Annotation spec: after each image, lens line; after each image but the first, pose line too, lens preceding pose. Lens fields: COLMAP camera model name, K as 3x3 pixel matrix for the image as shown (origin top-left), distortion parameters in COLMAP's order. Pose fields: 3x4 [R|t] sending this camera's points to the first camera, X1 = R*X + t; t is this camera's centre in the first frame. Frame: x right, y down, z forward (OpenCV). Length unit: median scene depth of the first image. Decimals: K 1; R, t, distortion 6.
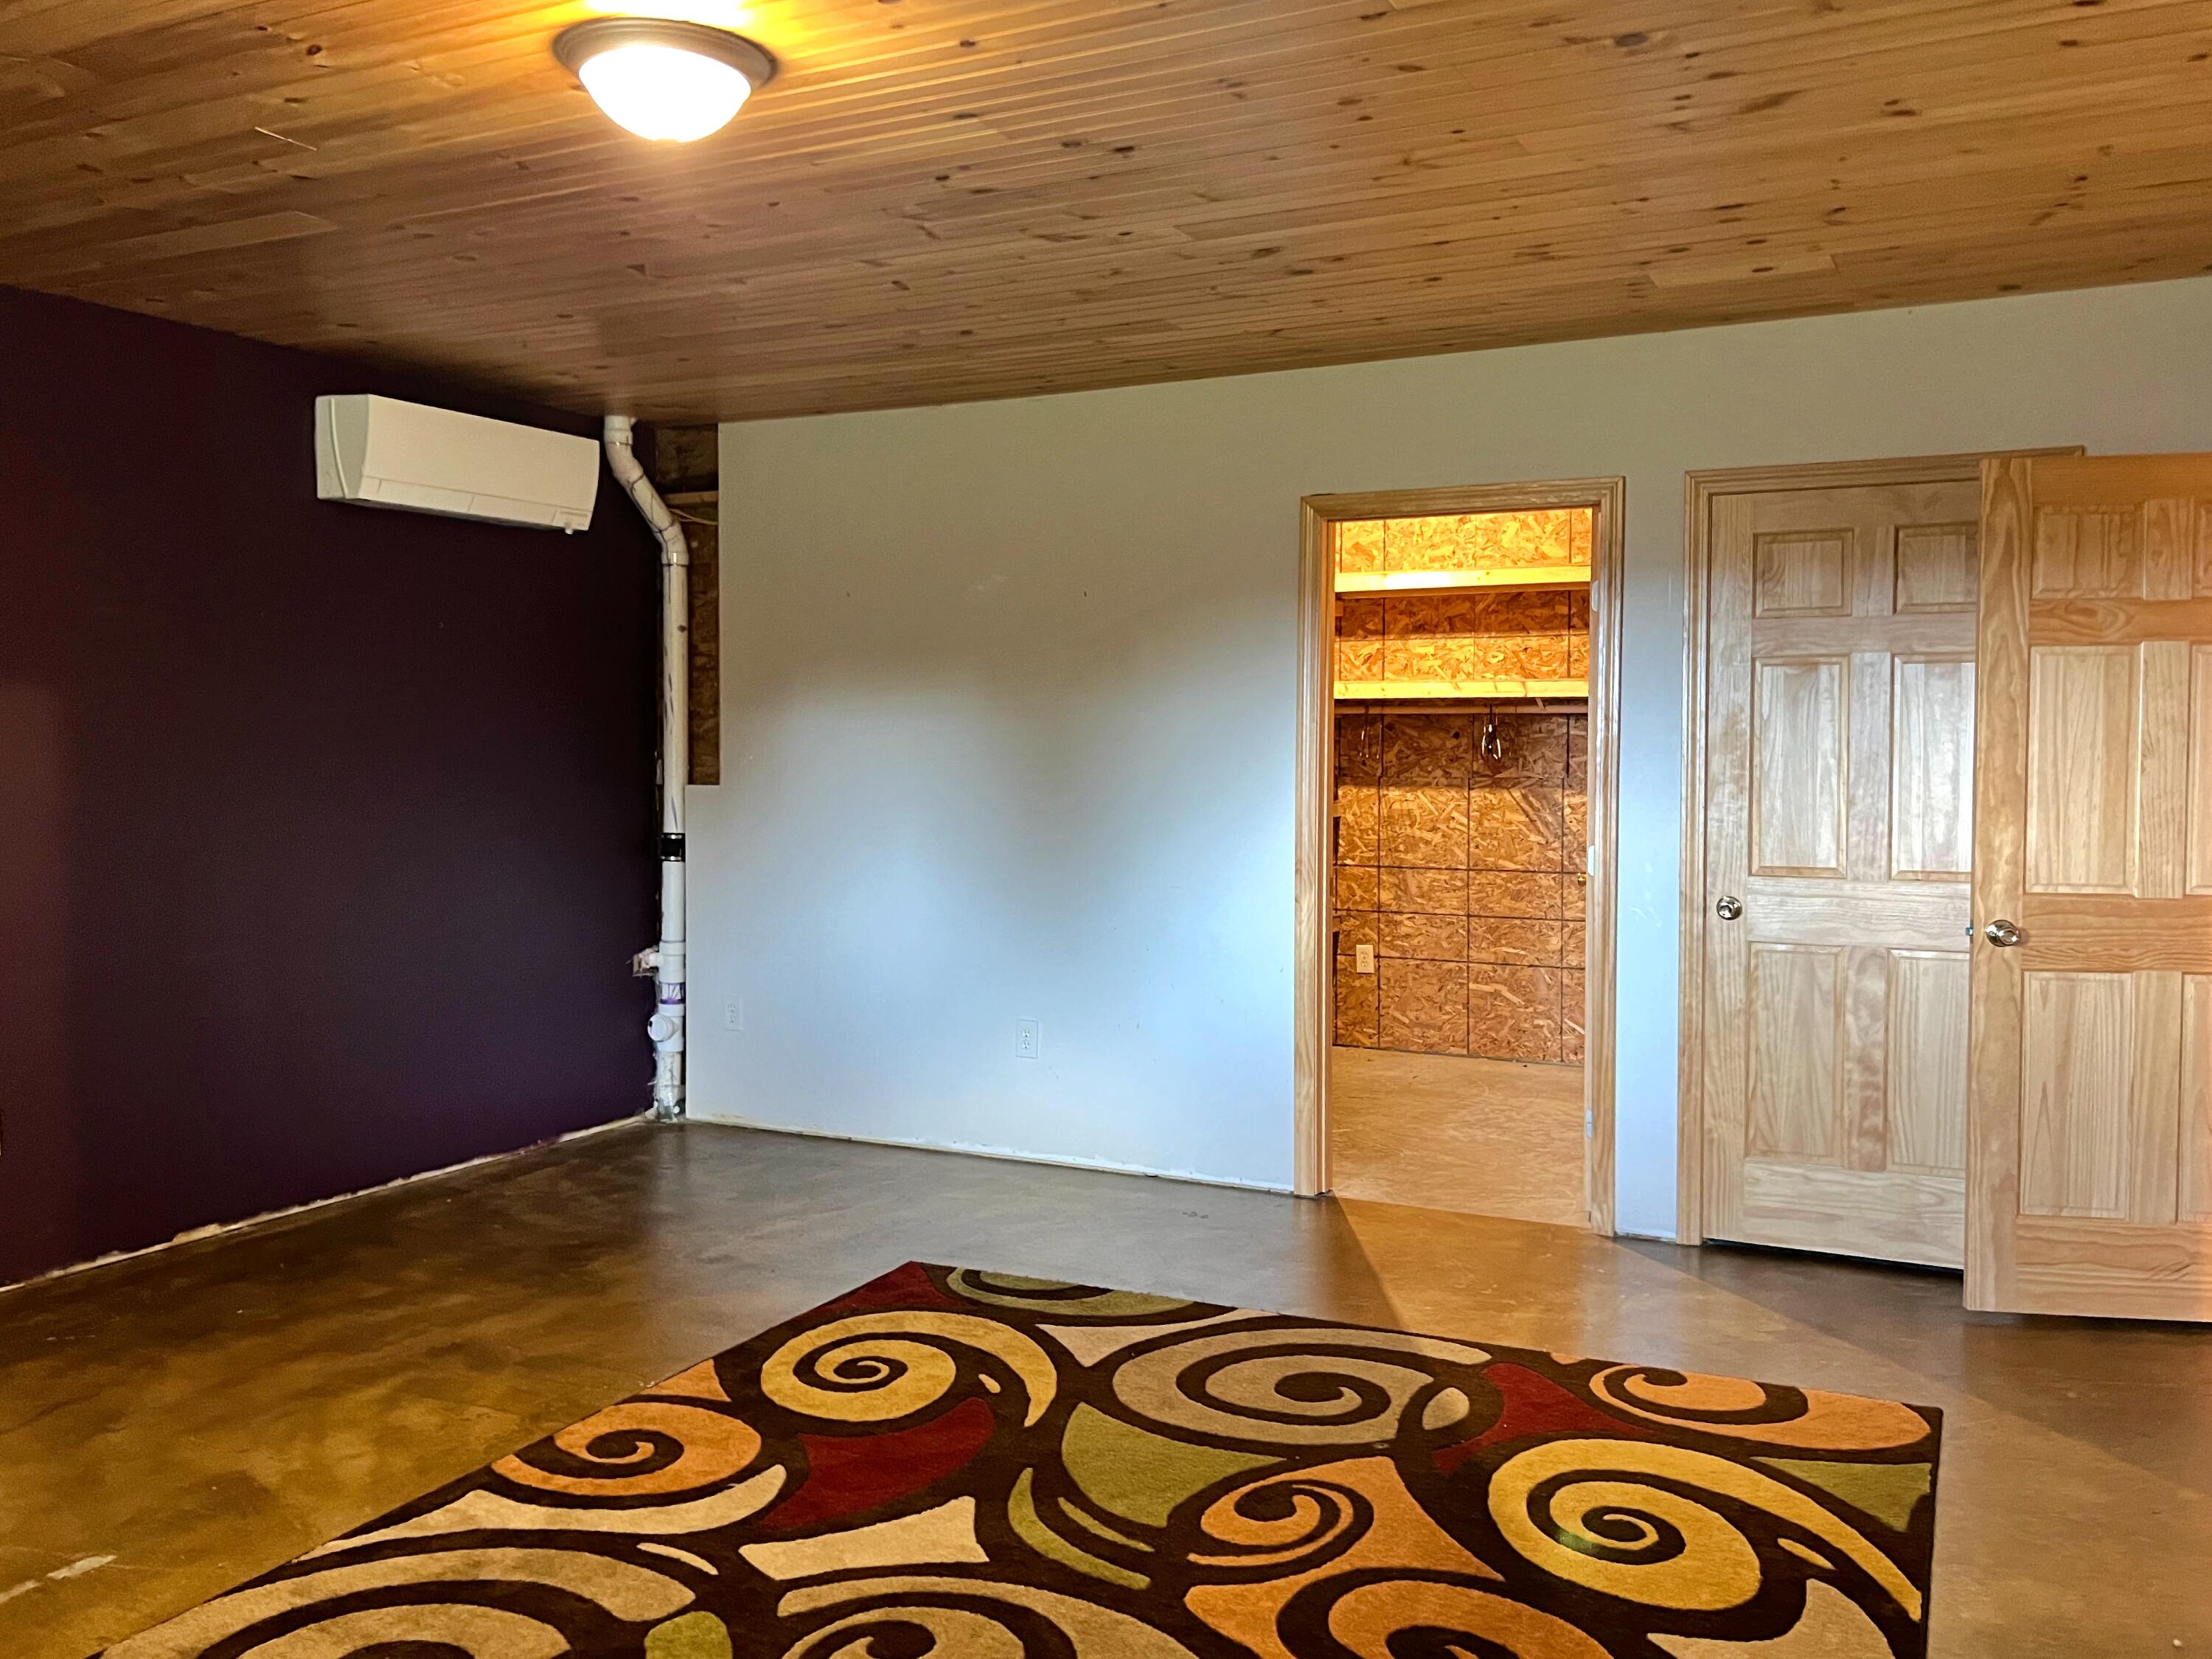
lens RADIAL K [[1691.8, 0, 1108.5], [0, 1691.8, 825.5], [0, 0, 1]] dist [0.001769, -0.000343]
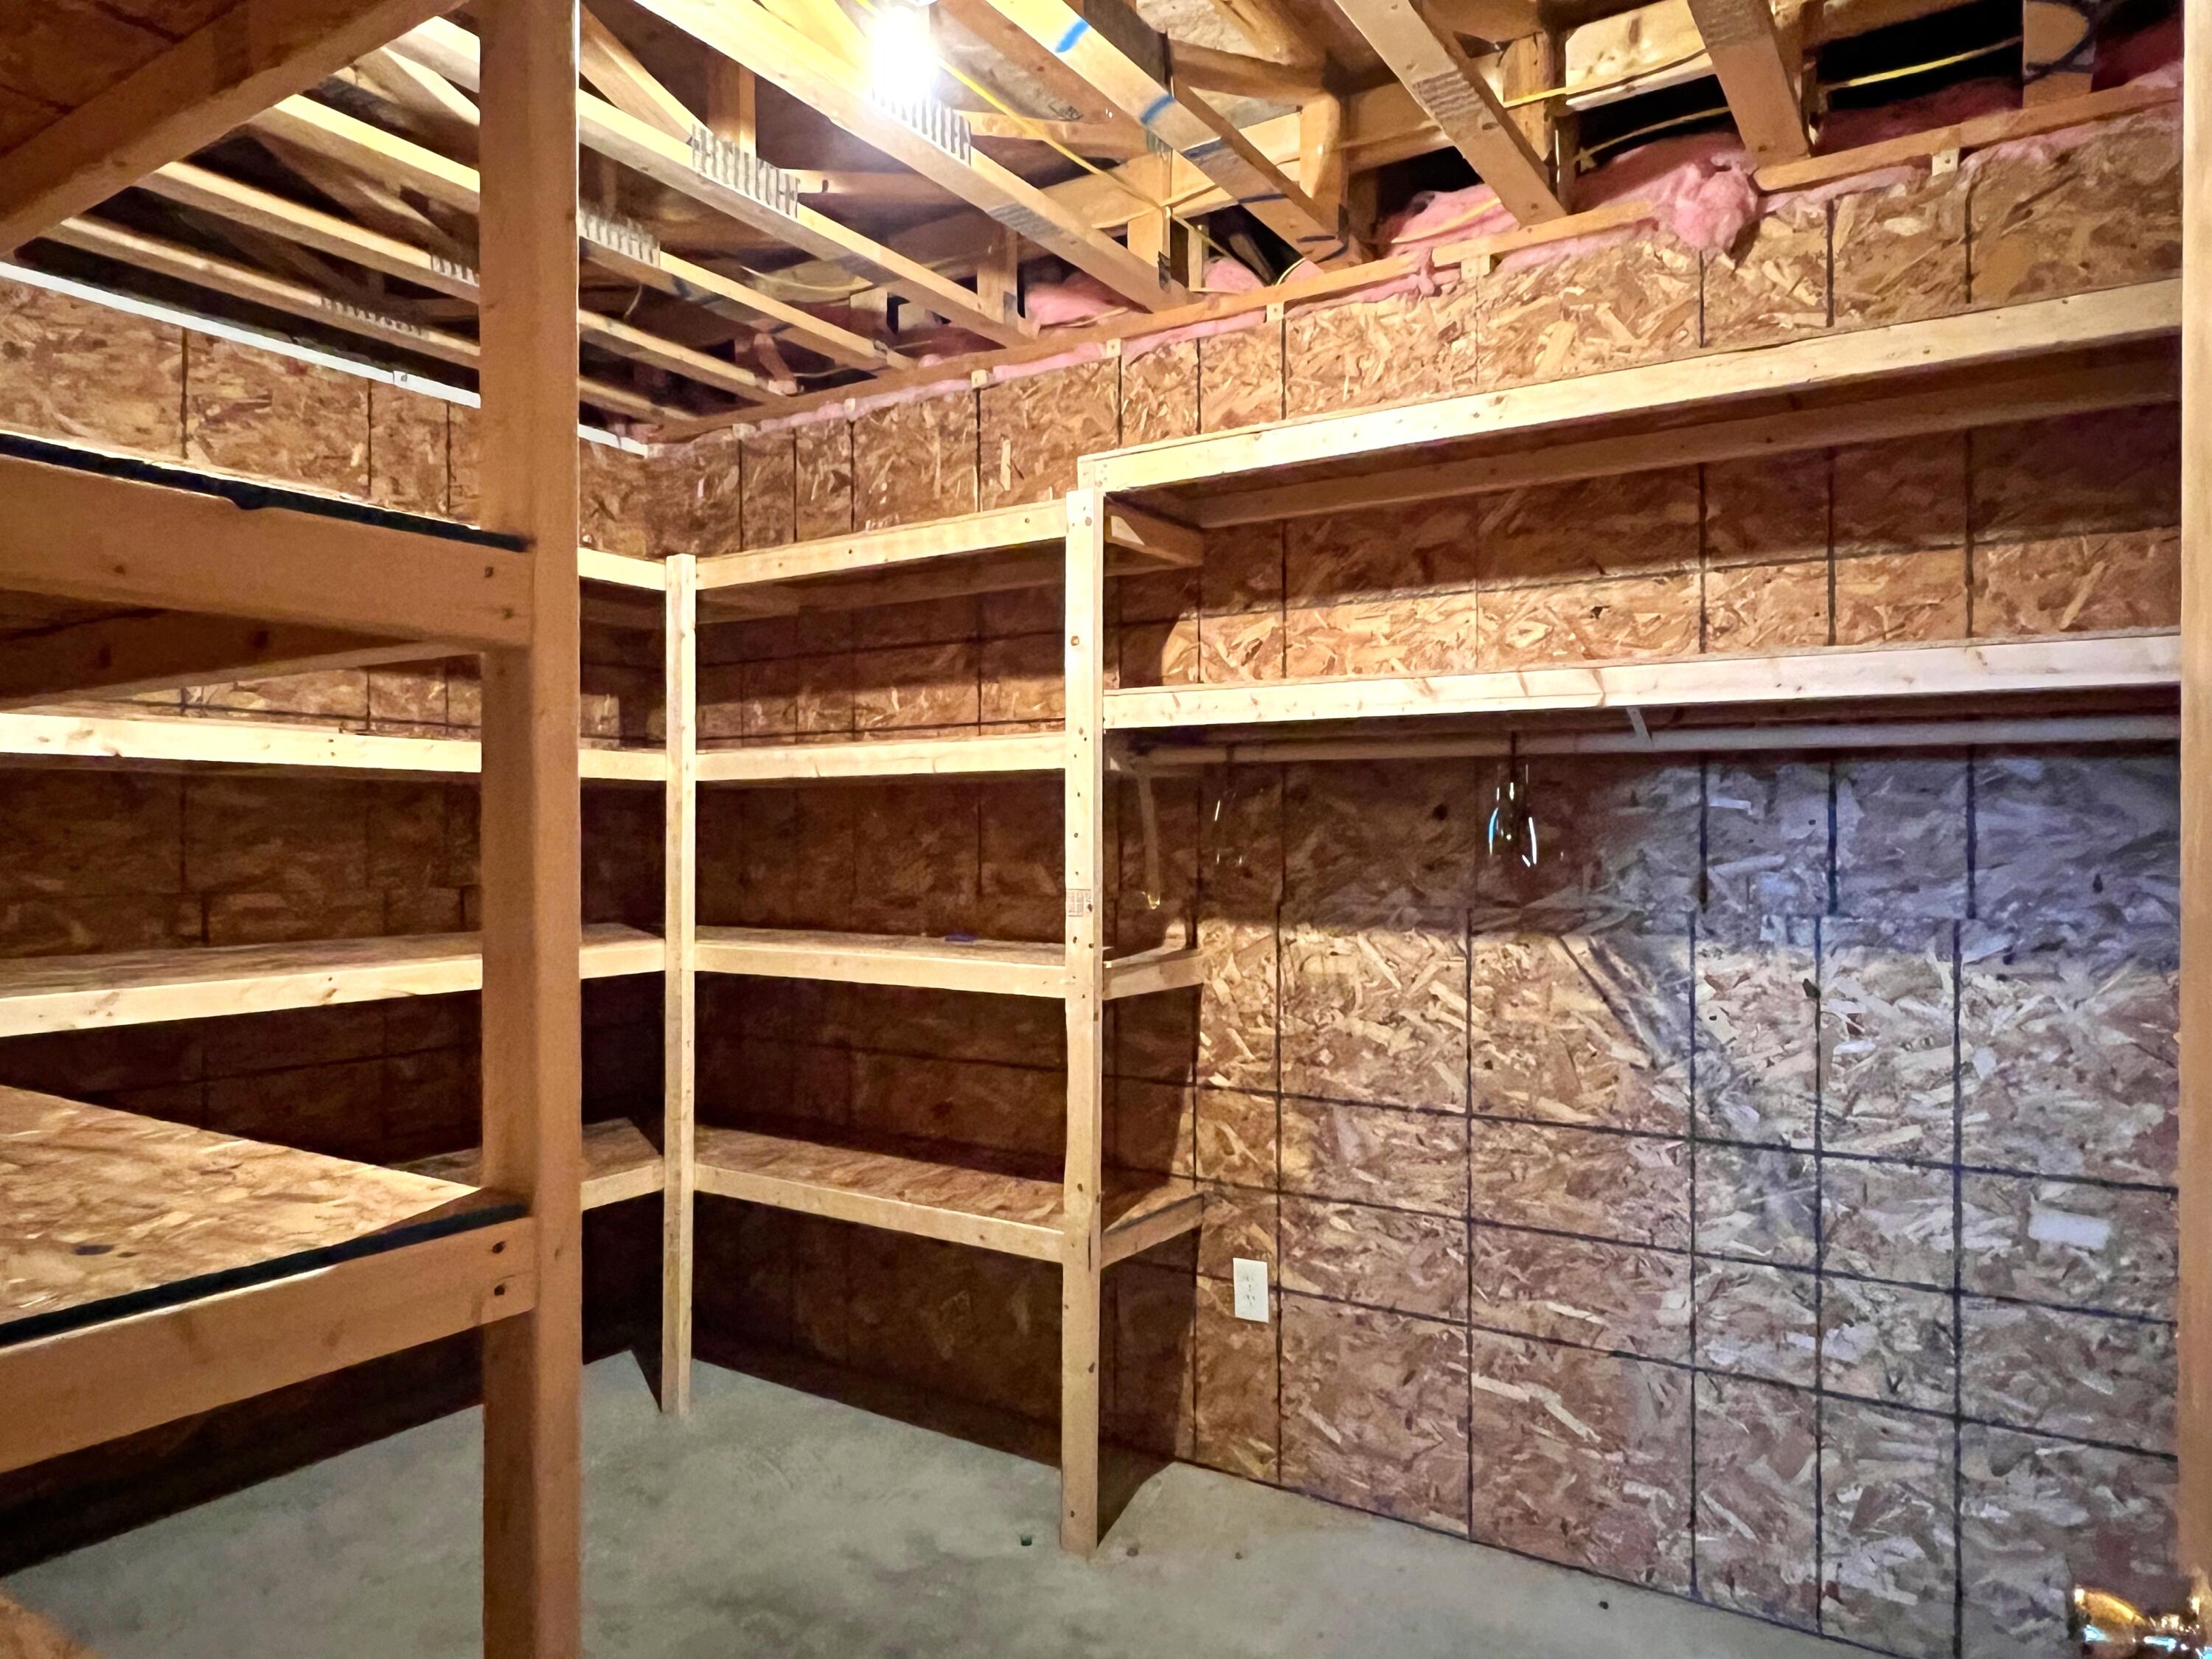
lens RADIAL K [[1414.6, 0, 1102.5], [0, 1414.6, 834.9], [0, 0, 1]] dist [-0.024647, -0.000139]
pose [[0.996019, 0.003243, -0.089081, 0.149512], [-0.008434, 0.998283, -0.057957, -0.024928], [0.088740, 0.058478, 0.994337, 0.619229]]
